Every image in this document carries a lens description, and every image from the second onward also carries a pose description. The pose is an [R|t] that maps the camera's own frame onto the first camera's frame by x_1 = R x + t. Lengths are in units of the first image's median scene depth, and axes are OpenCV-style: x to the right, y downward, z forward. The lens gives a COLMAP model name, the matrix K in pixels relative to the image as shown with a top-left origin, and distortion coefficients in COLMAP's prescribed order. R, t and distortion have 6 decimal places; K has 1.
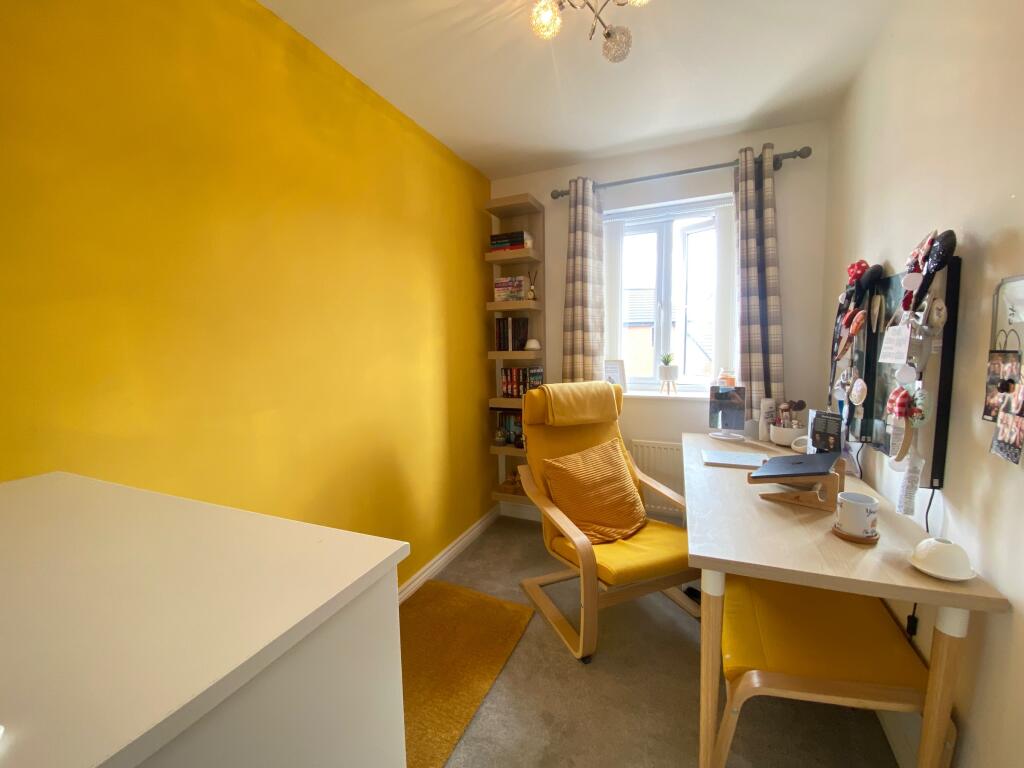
lens RADIAL K [[413.6, 0, 512.0], [0, 413.6, 384.0], [0, 0, 1]] dist [-0.000297, -0.014374]
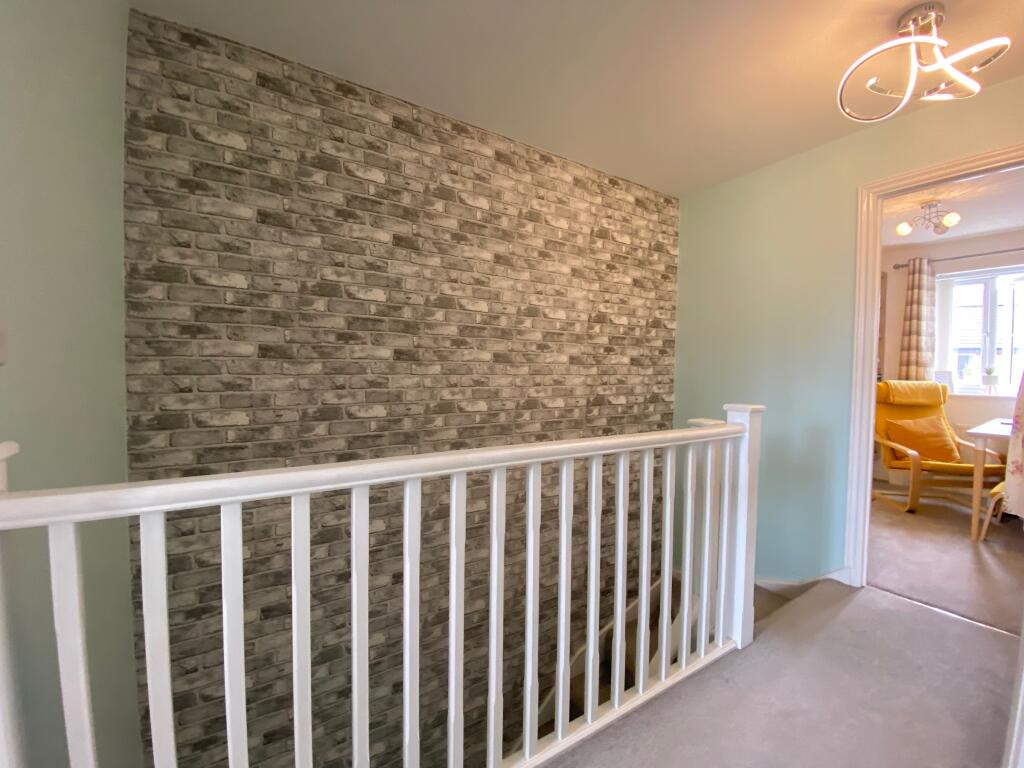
lens RADIAL K [[413.6, 0, 512.0], [0, 413.6, 384.0], [0, 0, 1]] dist [-0.000297, -0.014374]
pose [[0.820958, 0.045763, -0.569152, -0.209697], [-0.081472, 0.995972, -0.037436, 0.185048], [0.565146, 0.077104, 0.821380, -1.162557]]
